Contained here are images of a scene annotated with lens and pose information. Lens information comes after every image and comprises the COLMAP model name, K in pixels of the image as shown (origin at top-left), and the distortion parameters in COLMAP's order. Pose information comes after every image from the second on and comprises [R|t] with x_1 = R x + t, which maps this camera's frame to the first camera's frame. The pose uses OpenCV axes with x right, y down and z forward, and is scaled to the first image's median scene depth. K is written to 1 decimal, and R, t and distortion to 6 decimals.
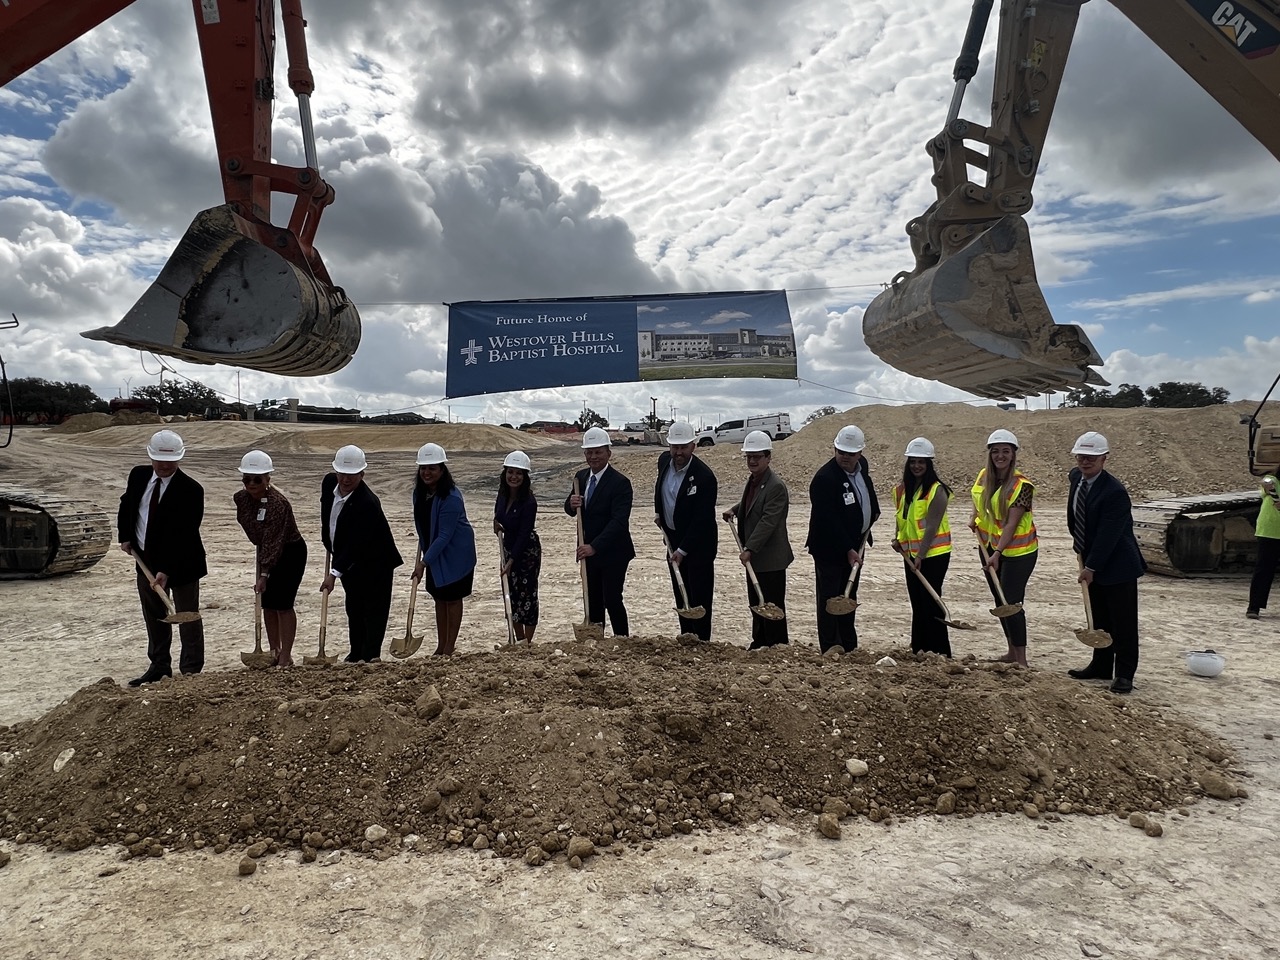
lens RADIAL K [[758.5, 0, 636.5], [0, 758.5, 474.0], [0, 0, 1]] dist [-0.006688, 0.002087]
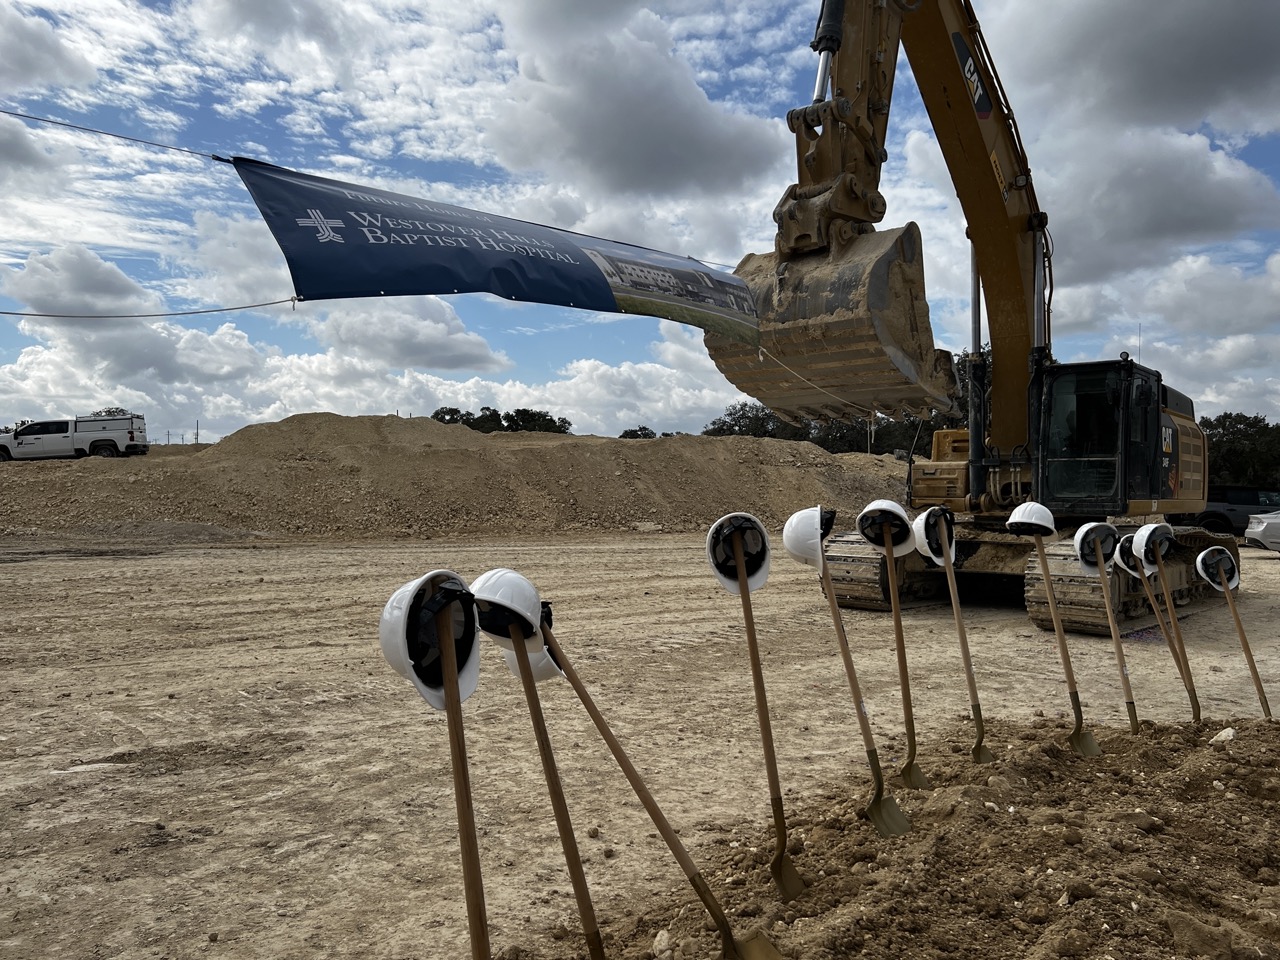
lens RADIAL K [[962.3, 0, 640.0], [0, 962.3, 480.0], [0, 0, 1]] dist [0.053343, 0.000251]
pose [[0.716934, 0.018682, 0.696890, -0.603893], [-0.001243, 0.999674, -0.025521, -0.004951], [-0.697140, 0.017431, 0.716724, 0.446845]]
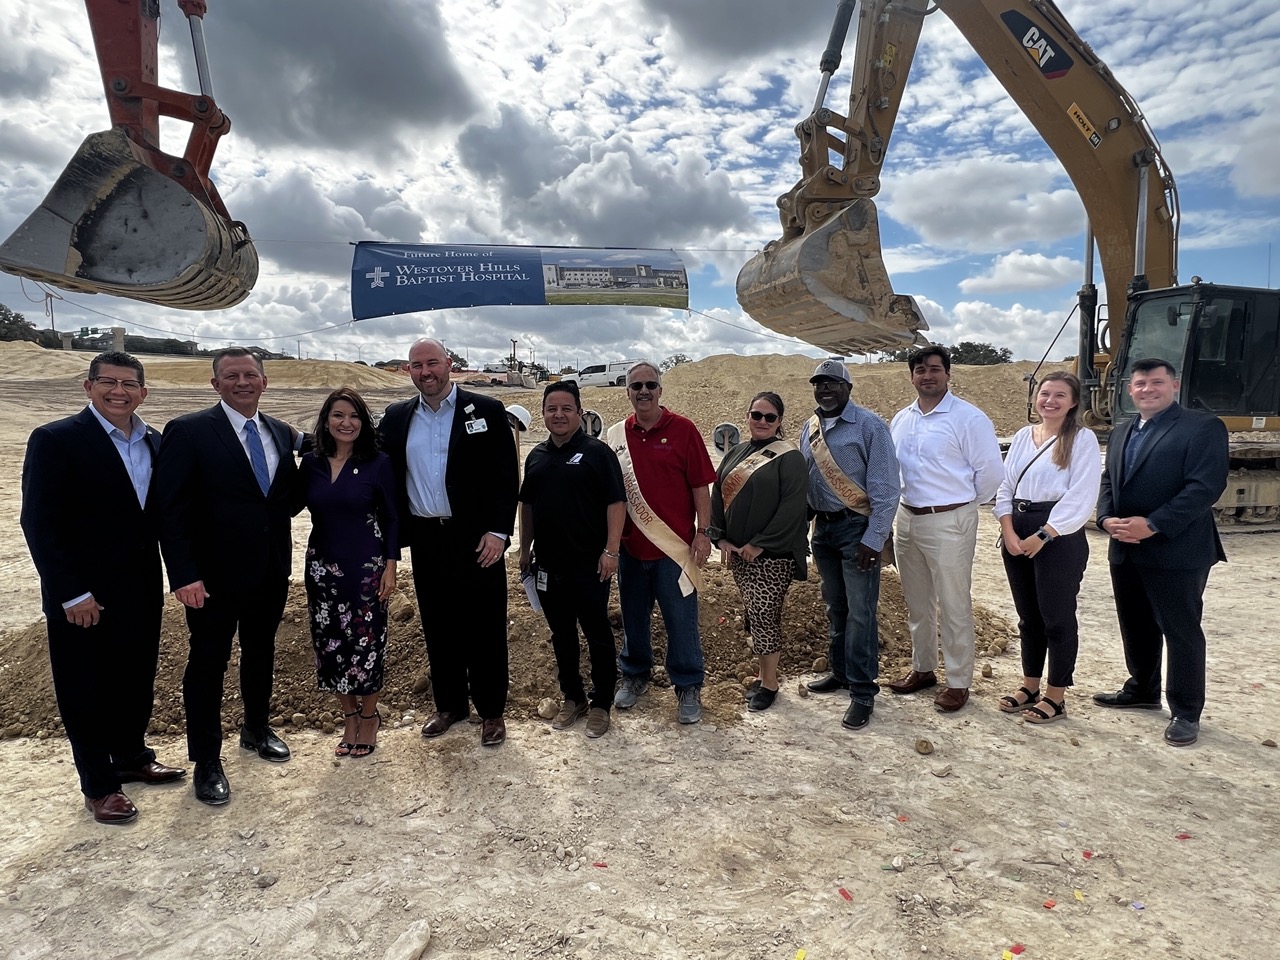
lens RADIAL K [[726.7, 0, 636.4], [0, 726.7, 475.0], [0, 0, 1]] dist [-0.005806, 0.000777]
pose [[0.981399, -0.000400, 0.191979, -0.077415], [-0.015220, 0.996688, 0.079884, 0.002829], [-0.191375, -0.081320, 0.978142, -0.080522]]
